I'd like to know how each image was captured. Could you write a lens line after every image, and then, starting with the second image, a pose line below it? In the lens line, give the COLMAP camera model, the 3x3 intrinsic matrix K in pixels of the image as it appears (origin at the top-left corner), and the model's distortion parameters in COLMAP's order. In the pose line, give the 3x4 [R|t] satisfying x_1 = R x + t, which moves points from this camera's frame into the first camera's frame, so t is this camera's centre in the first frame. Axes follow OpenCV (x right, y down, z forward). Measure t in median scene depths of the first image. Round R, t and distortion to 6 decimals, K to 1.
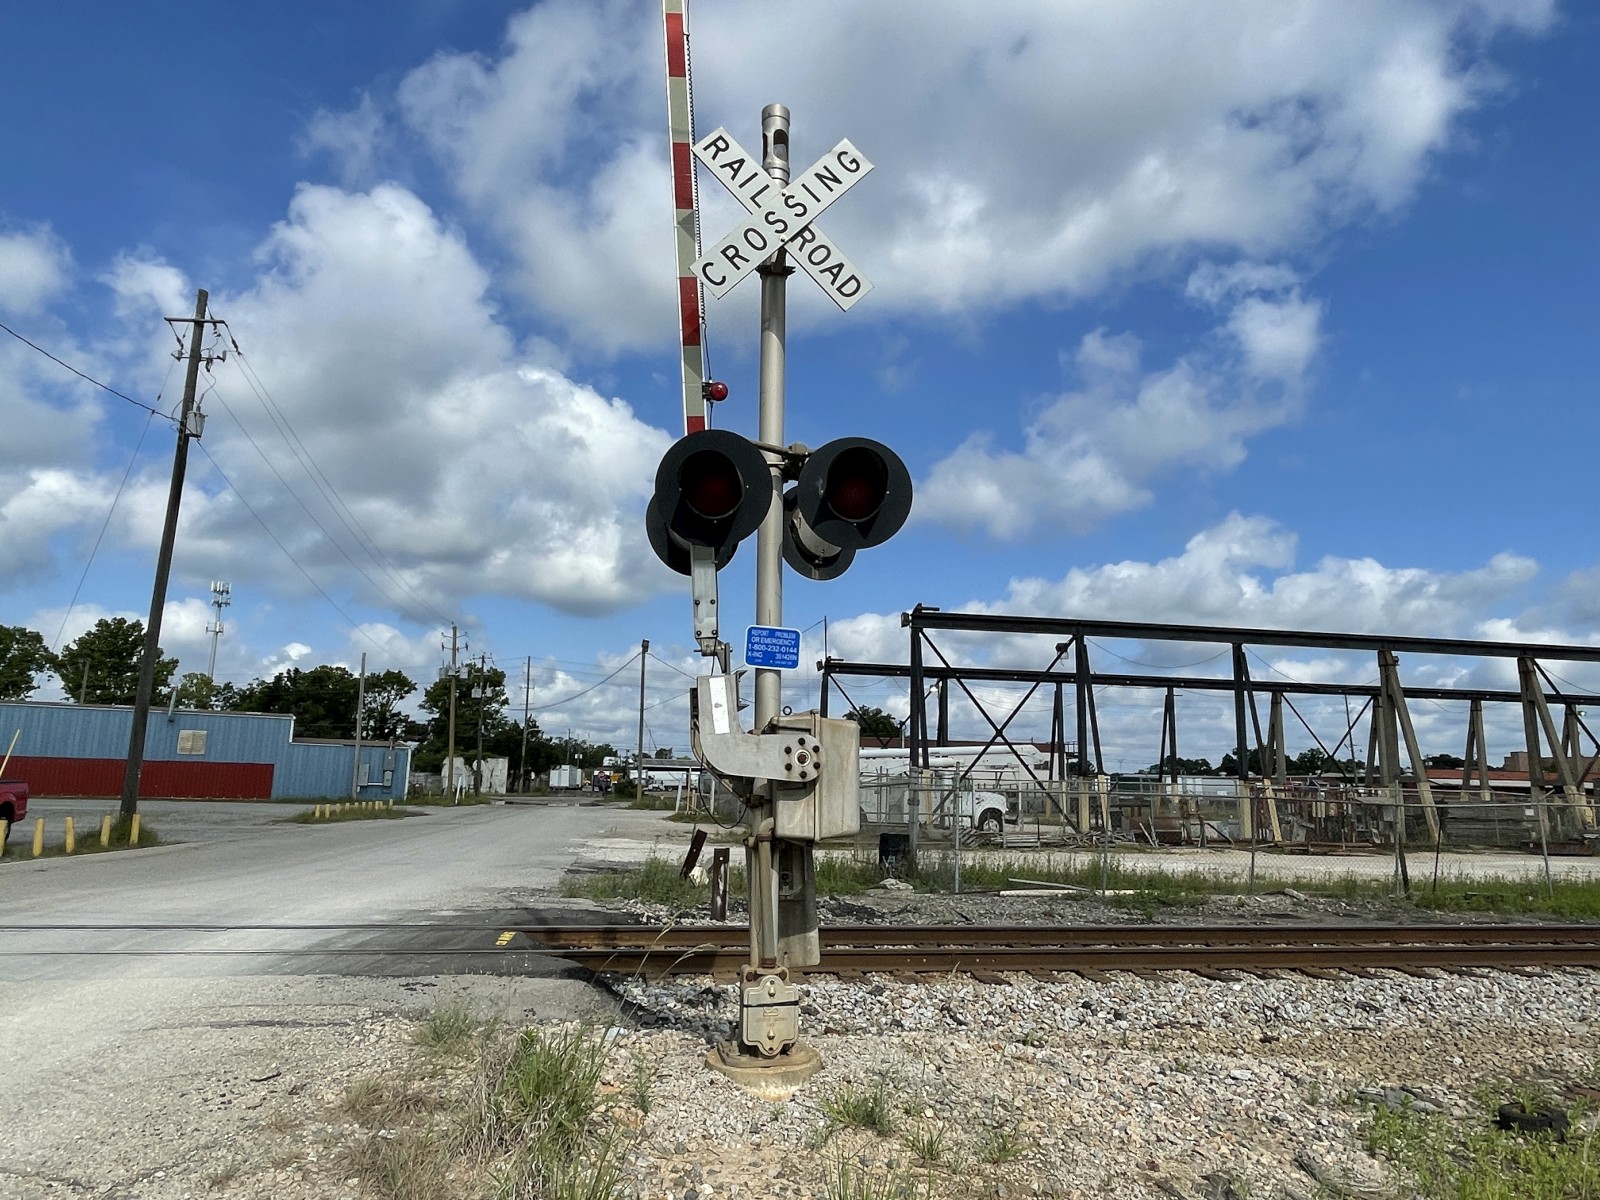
lens RADIAL K [[1046.3, 0, 819.0], [0, 1046.3, 599.3], [0, 0, 1]] dist [0.002930, -0.005134]
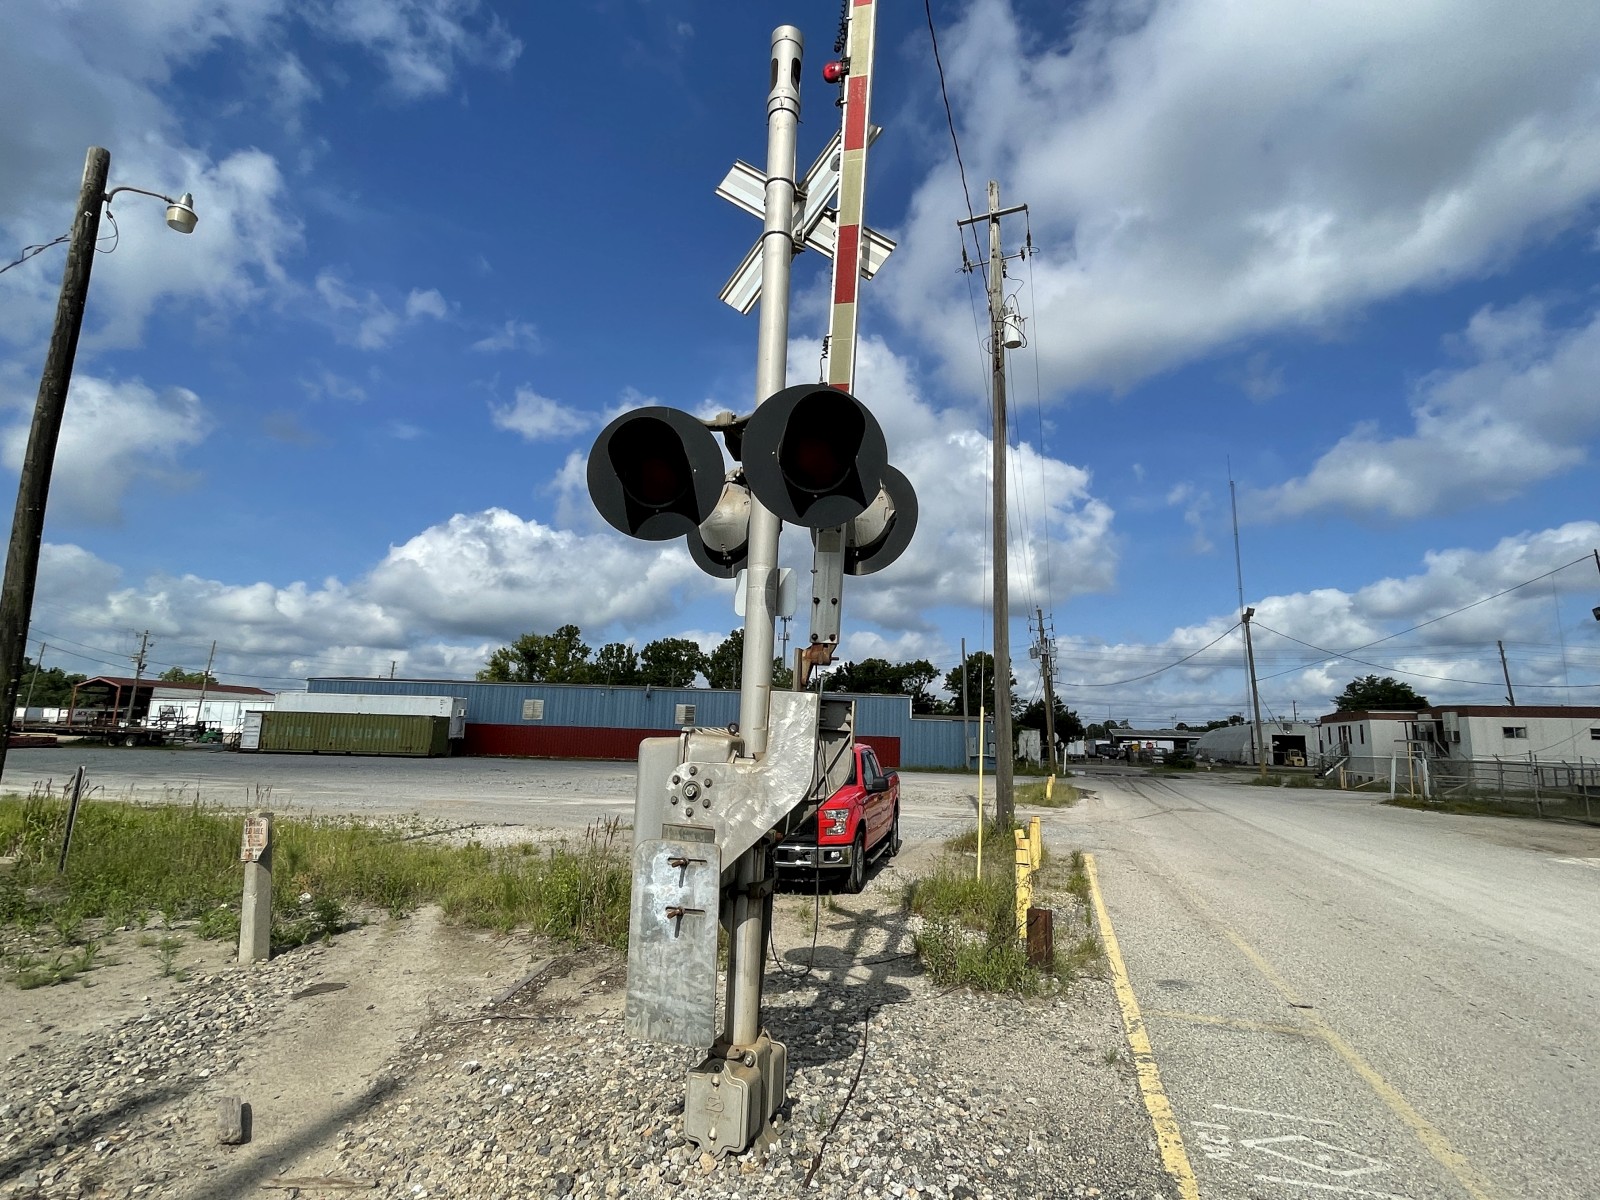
lens RADIAL K [[799.8, 0, 794.2], [0, 799.8, 590.4], [0, 0, 1]] dist [0.016199, -0.004520]
pose [[0.884203, -0.082254, -0.459804, -0.404958], [0.073529, 0.996611, -0.036886, 0.037372], [0.461280, -0.001195, 0.887254, 0.306308]]
